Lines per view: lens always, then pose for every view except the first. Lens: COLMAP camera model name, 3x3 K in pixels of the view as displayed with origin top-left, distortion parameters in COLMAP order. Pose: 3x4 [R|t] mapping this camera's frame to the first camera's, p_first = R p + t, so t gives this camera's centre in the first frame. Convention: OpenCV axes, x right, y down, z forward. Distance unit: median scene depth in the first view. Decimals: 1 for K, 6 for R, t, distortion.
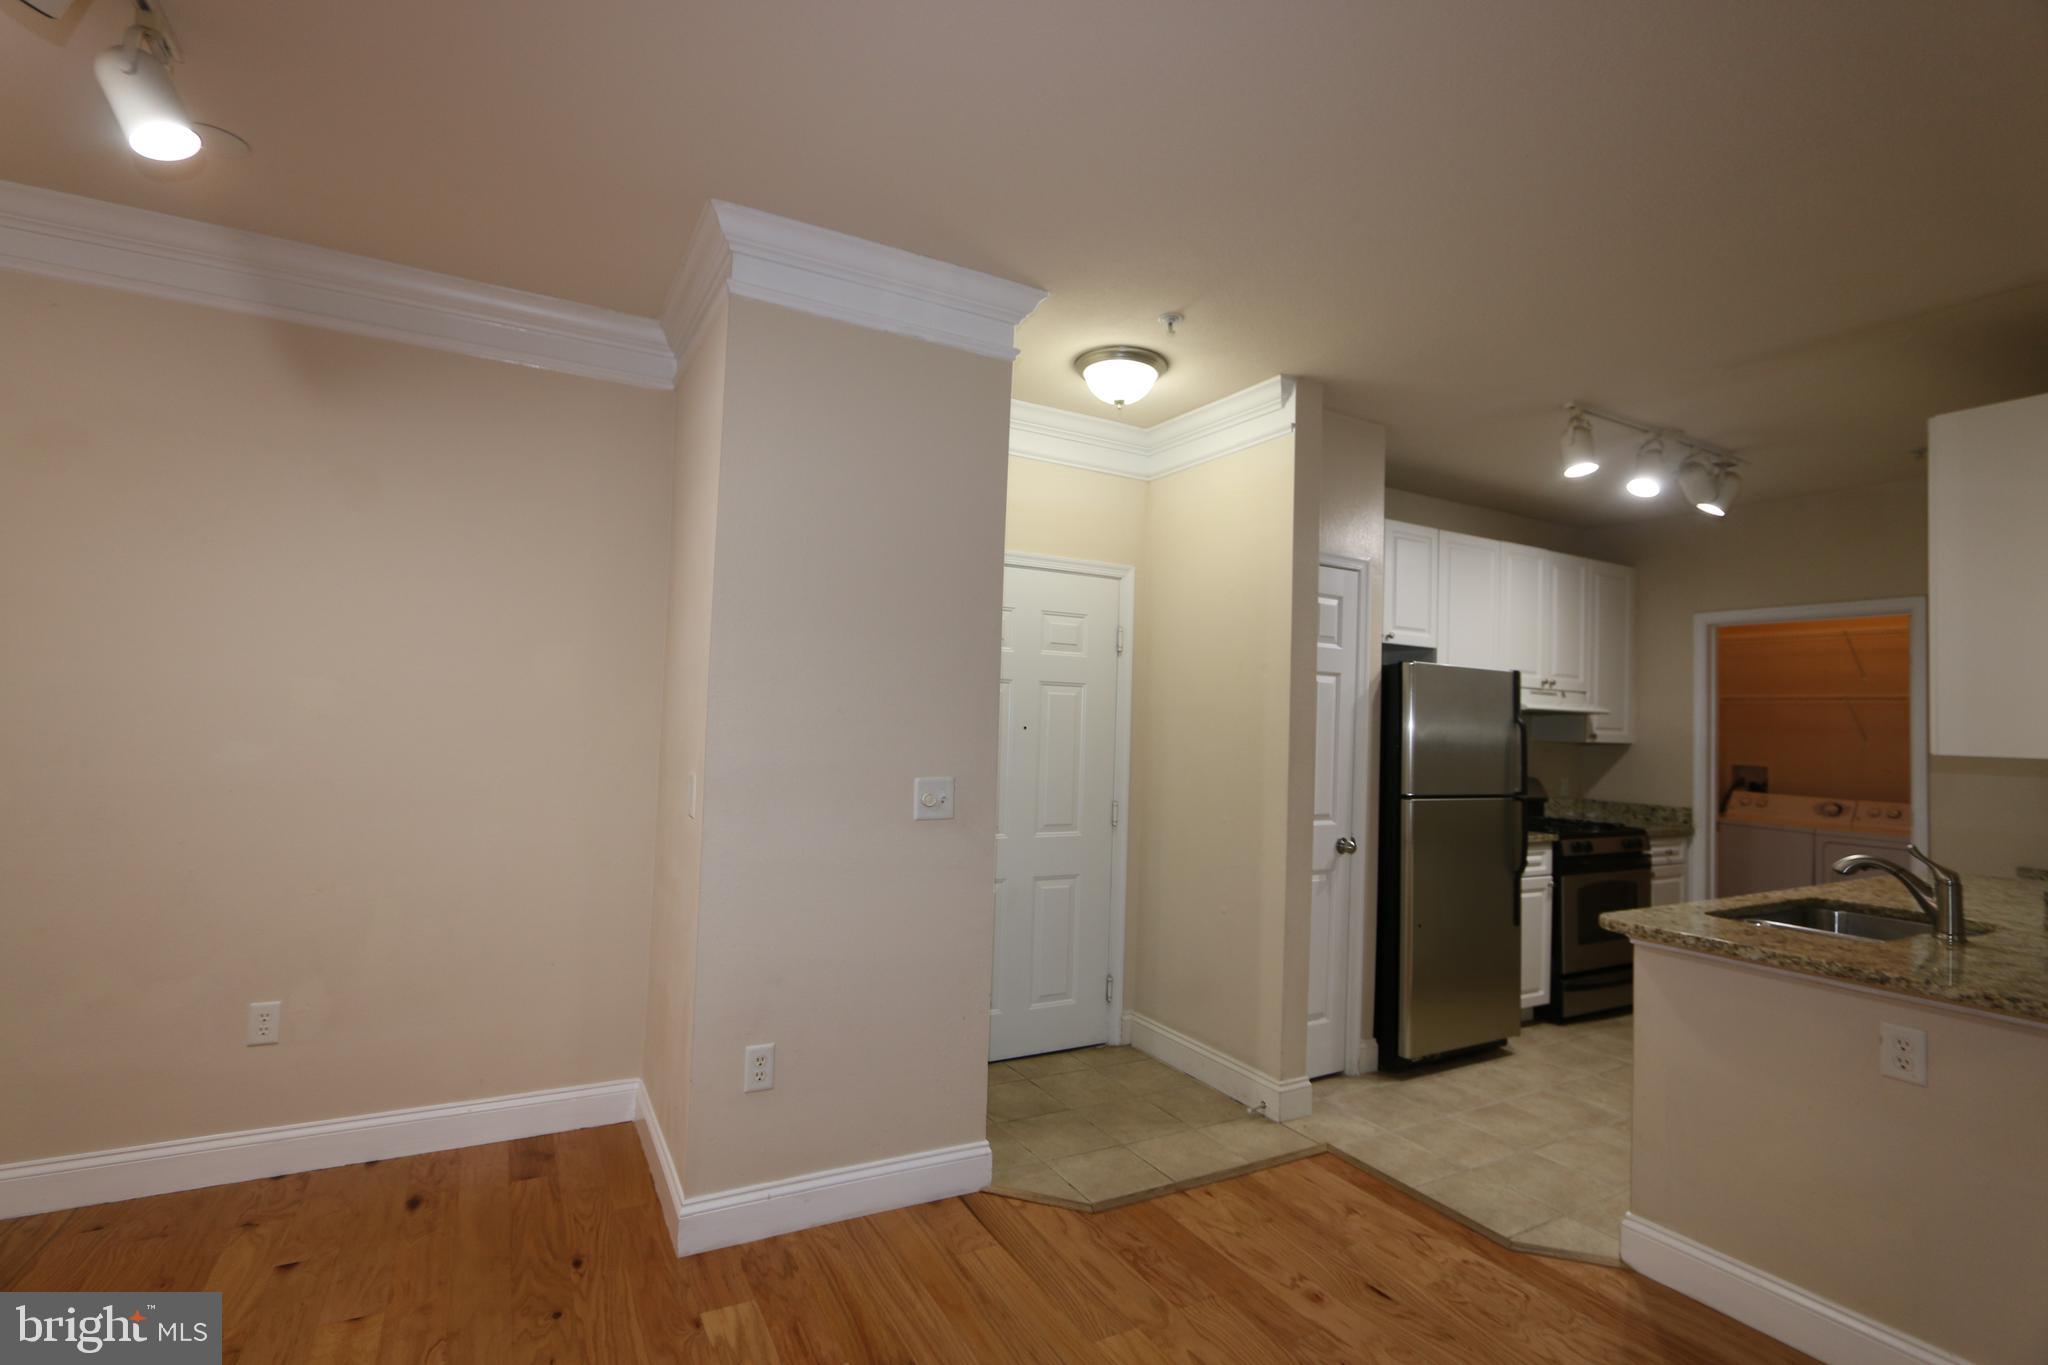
lens RADIAL K [[939.9, 0, 996.9], [0, 939.9, 681.4], [0, 0, 1]] dist [-0.016790, 0.002082]
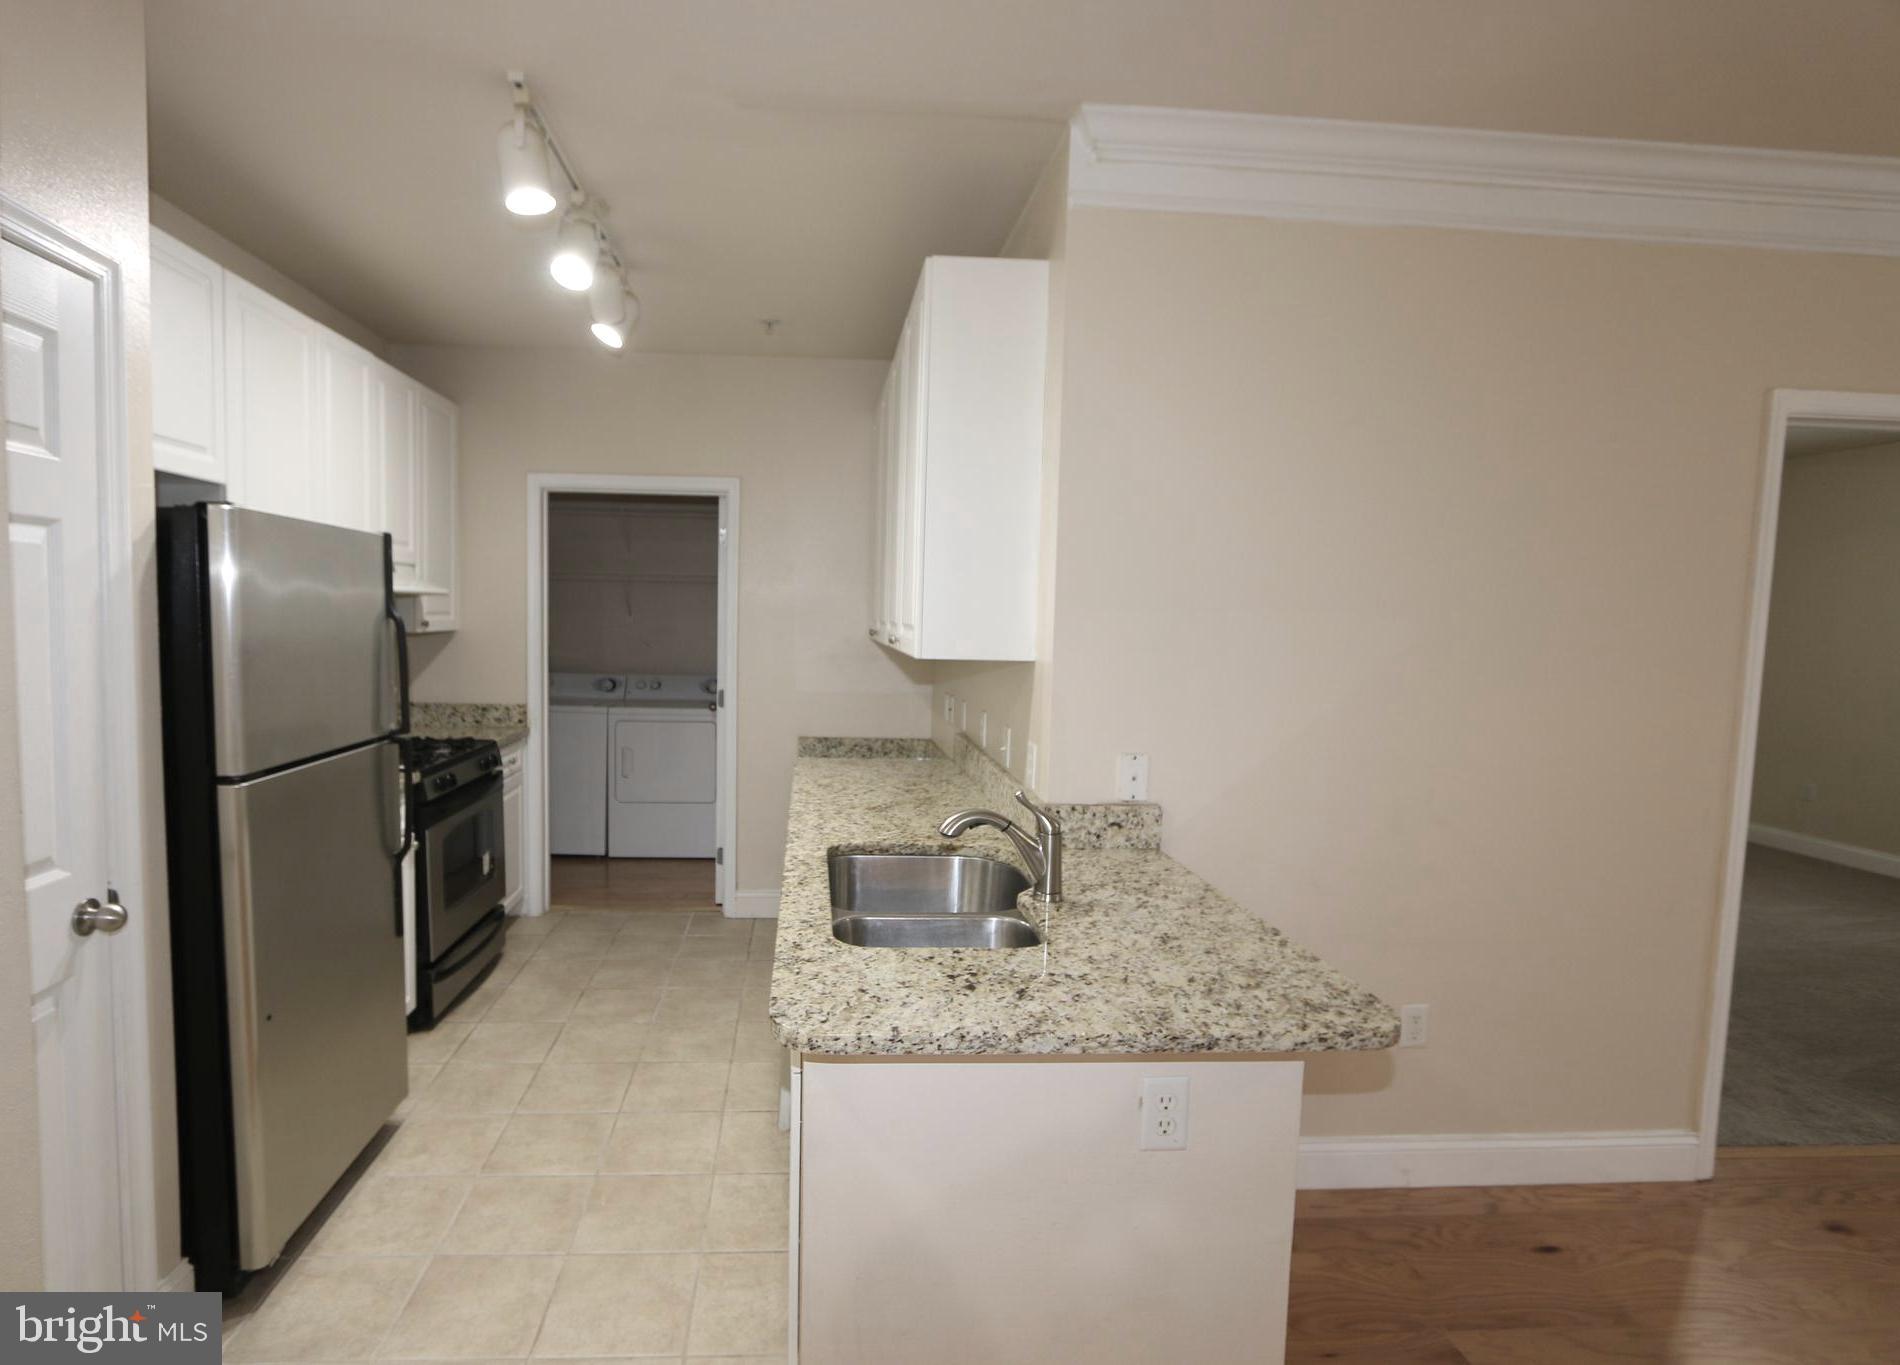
lens RADIAL K [[939.2, 0, 867.9], [0, 939.2, 681.9], [0, 0, 1]] dist [-0.019297, -0.001326]
pose [[0.417524, -0.091333, 0.904064, 0.154359], [-0.044641, 0.991672, 0.120801, -0.003095], [-0.907569, -0.090796, 0.409970, 0.553364]]
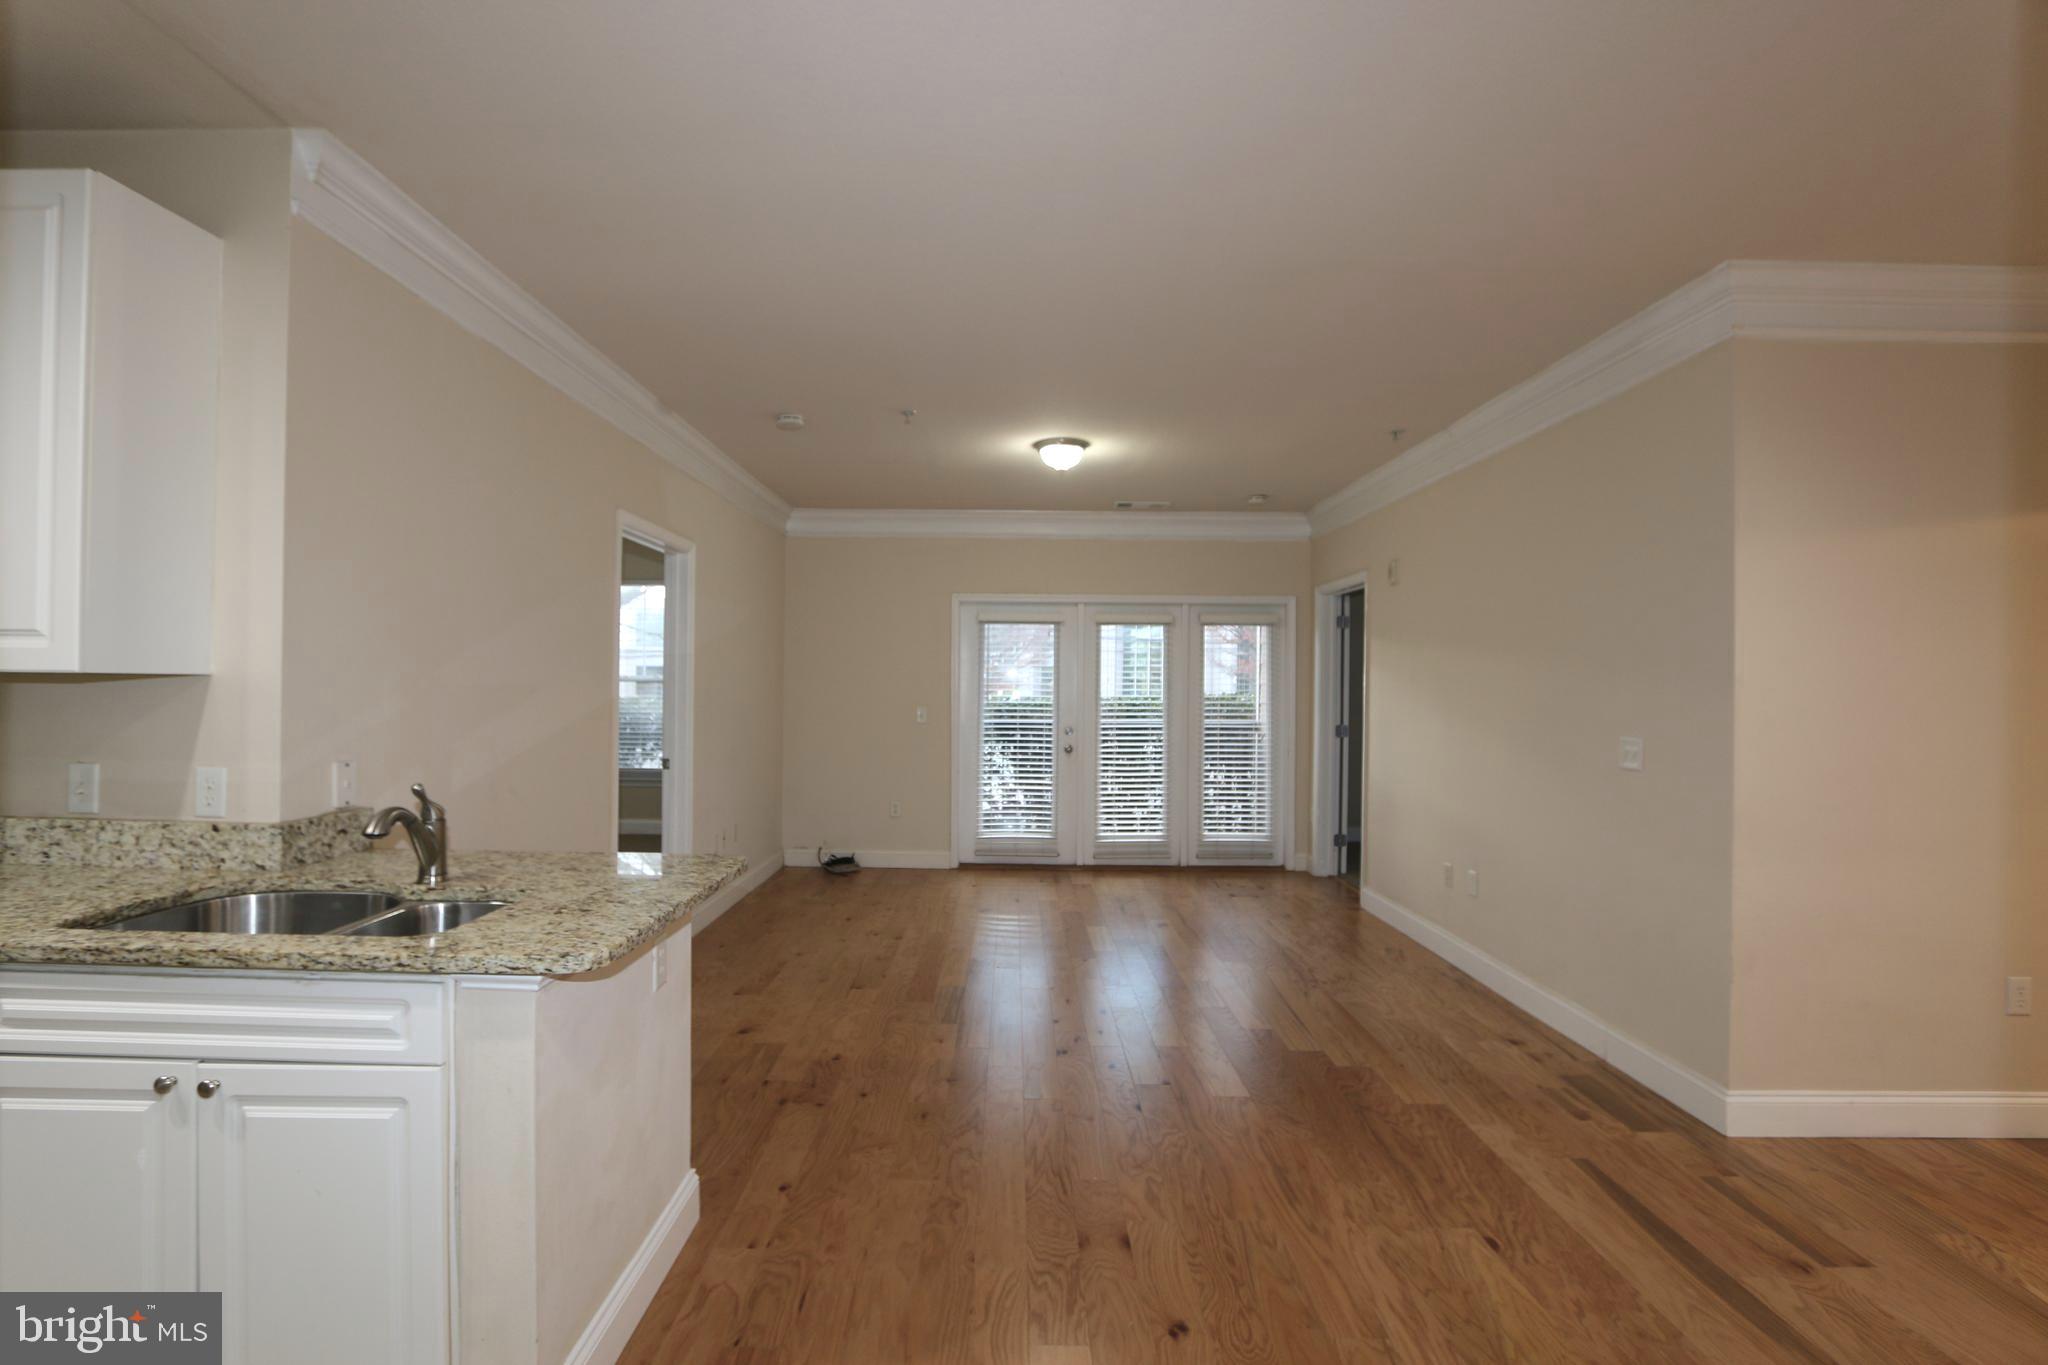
lens RADIAL K [[939.9, 0, 1002.5], [0, 939.9, 684.1], [0, 0, 1]] dist [-0.016790, 0.002082]
pose [[-0.873260, -0.037717, 0.485792, 0.078226], [-0.054995, 0.998258, -0.021354, 0.052965], [-0.484140, -0.045364, -0.873814, 1.031155]]
